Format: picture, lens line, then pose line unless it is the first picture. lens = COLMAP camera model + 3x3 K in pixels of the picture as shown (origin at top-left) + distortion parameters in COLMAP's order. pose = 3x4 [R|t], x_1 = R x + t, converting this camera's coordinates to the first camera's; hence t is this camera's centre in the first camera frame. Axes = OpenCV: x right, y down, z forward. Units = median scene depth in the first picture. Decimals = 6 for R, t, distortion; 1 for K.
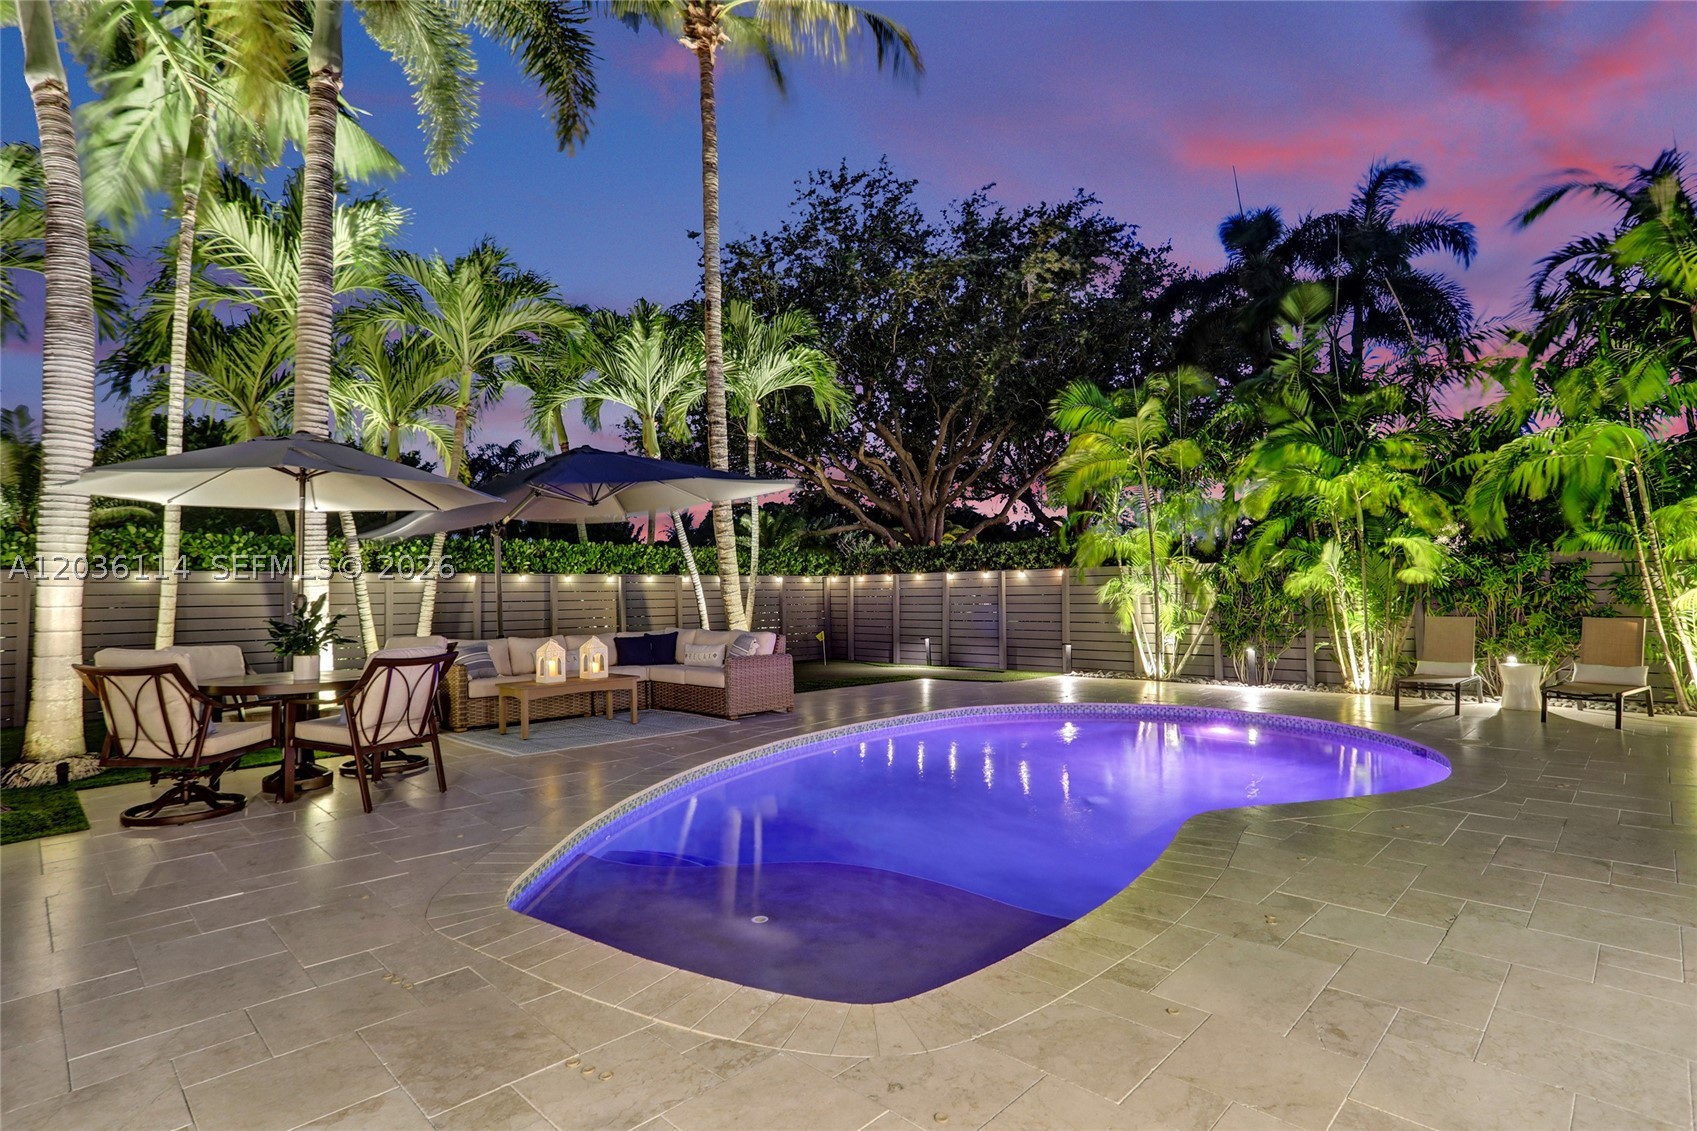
lens RADIAL K [[842.0, 0, 848.5], [0, 842.0, 565.5], [0, 0, 1]] dist [0.001092, 0.000267]
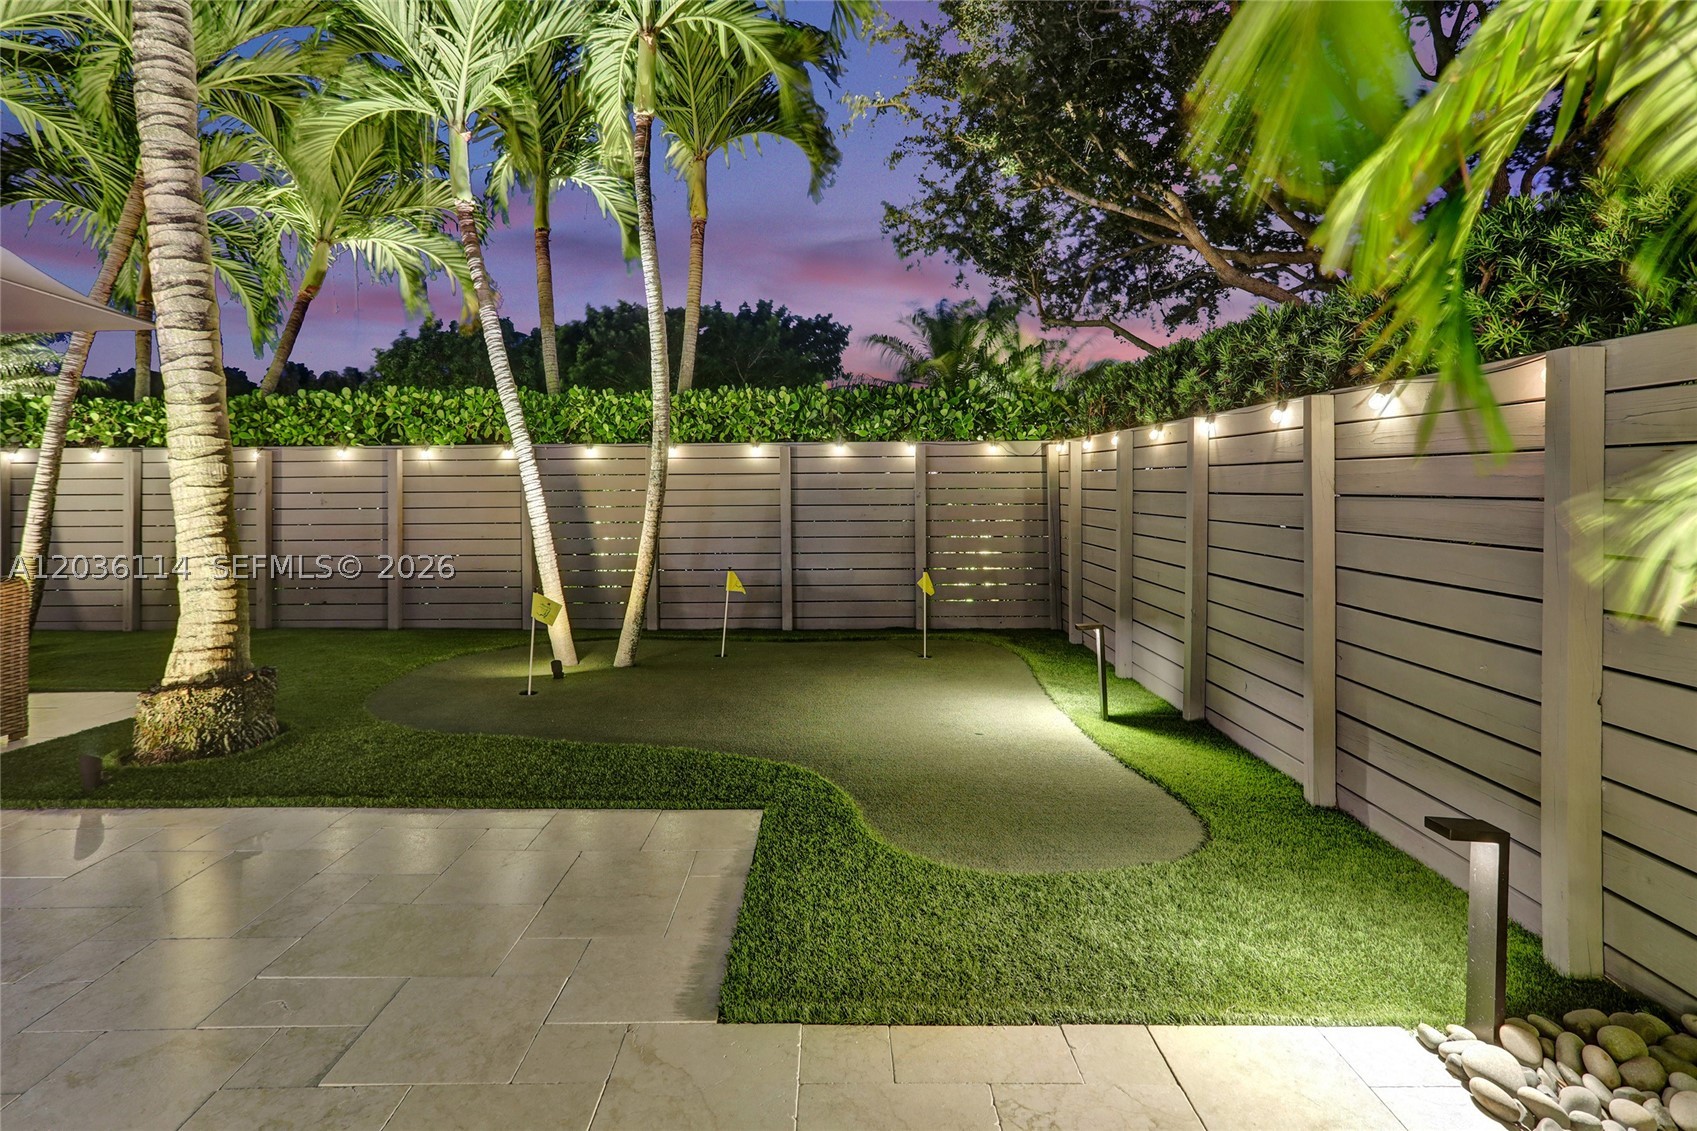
lens RADIAL K [[842.0, 0, 848.5], [0, 842.0, 565.5], [0, 0, 1]] dist [0.001092, 0.000267]
pose [[0.697632, 0.084236, -0.711488, 0.270803], [0.022815, 0.989949, 0.139574, 0.017607], [0.716093, -0.113604, 0.688698, 0.808184]]
